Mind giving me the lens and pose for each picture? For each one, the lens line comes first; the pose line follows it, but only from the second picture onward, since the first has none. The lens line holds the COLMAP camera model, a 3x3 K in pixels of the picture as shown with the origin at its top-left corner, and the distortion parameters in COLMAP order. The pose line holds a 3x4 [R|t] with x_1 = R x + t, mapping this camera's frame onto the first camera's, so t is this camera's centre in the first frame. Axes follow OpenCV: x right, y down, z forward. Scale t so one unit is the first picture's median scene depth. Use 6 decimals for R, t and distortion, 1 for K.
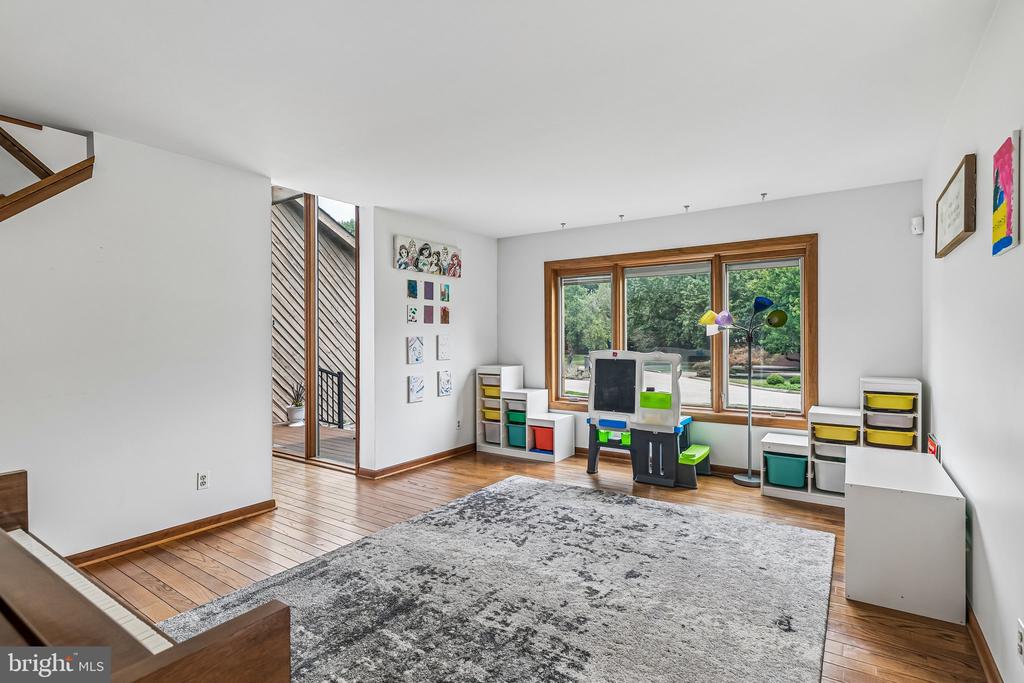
lens RADIAL K [[505.6, 0, 507.9], [0, 505.6, 342.1], [0, 0, 1]] dist [0.000167, 0.000109]
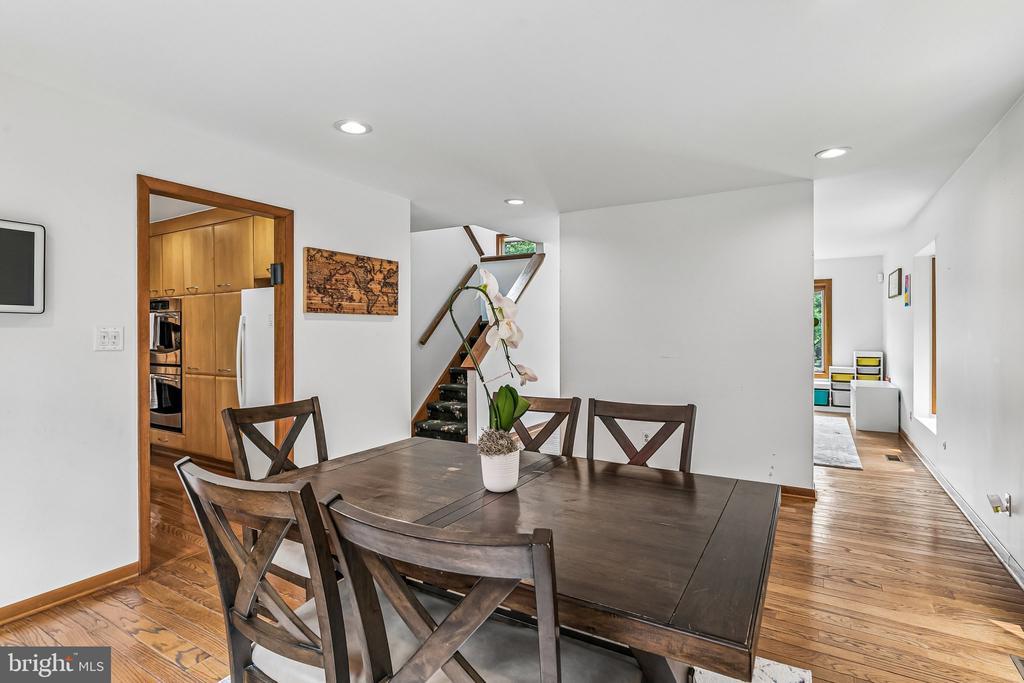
lens RADIAL K [[505.6, 0, 512.6], [0, 505.6, 335.2], [0, 0, 1]] dist [0.000167, 0.000109]
pose [[0.998200, 0.002736, 0.059910, -1.045189], [-0.002598, 0.999994, -0.002382, 0.018603], [-0.059916, 0.002222, 0.998201, -1.247624]]
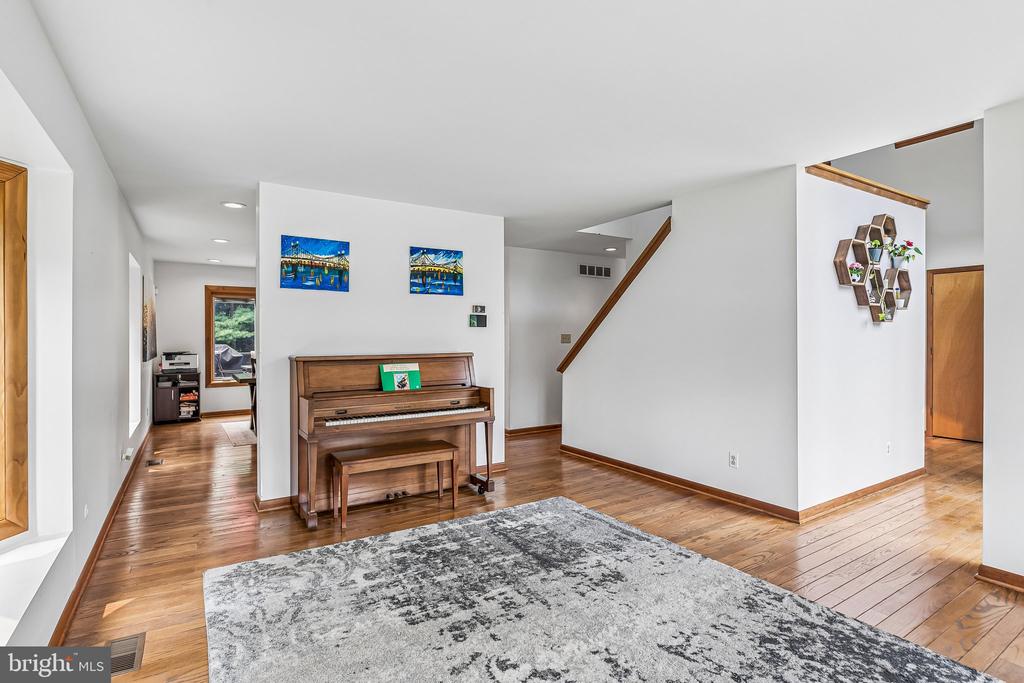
lens RADIAL K [[505.6, 0, 508.3], [0, 505.6, 339.2], [0, 0, 1]] dist [0.000167, 0.000109]
pose [[-0.391984, 0.010988, -0.919906, 0.719757], [-0.002231, 0.999914, 0.012895, -0.017152], [0.919969, 0.007106, -0.391926, 1.070372]]
